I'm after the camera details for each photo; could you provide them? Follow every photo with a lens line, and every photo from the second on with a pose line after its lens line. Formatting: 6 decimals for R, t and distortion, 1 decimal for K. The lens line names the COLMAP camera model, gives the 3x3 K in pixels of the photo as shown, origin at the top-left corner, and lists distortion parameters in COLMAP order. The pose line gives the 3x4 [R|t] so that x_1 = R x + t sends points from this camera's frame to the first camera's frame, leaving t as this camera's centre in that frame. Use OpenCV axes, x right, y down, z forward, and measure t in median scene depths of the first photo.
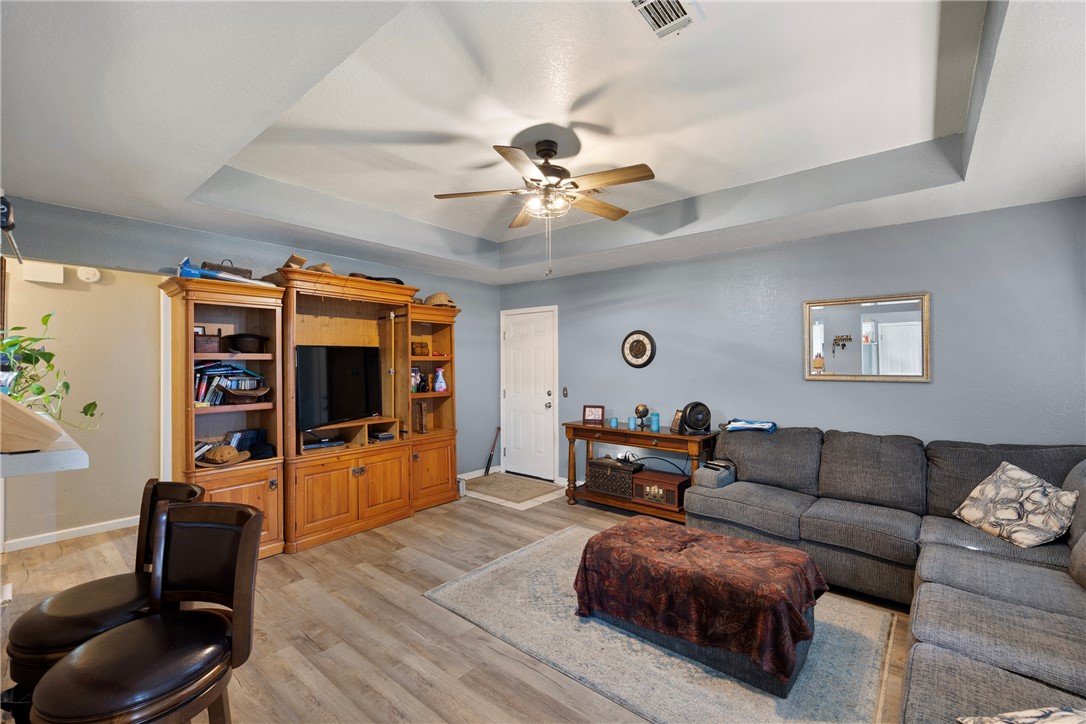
lens RADIAL K [[444.2, 0, 549.5], [0, 444.2, 359.8], [0, 0, 1]] dist [-0.003025, 0.000415]
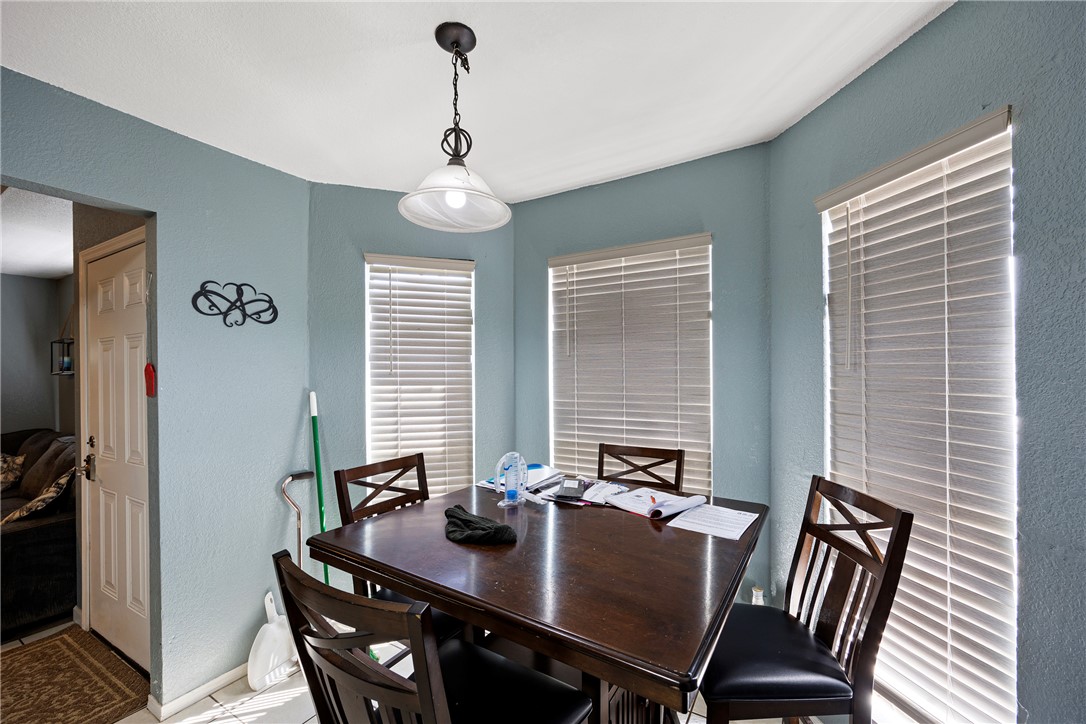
lens RADIAL K [[444.2, 0, 536.9], [0, 444.2, 376.2], [0, 0, 1]] dist [-0.003025, 0.000415]
pose [[-0.139264, -0.000072, 0.990255, -0.489902], [0.001489, 0.999999, 0.000282, -0.002782], [-0.990254, 0.001514, -0.139264, -0.454631]]
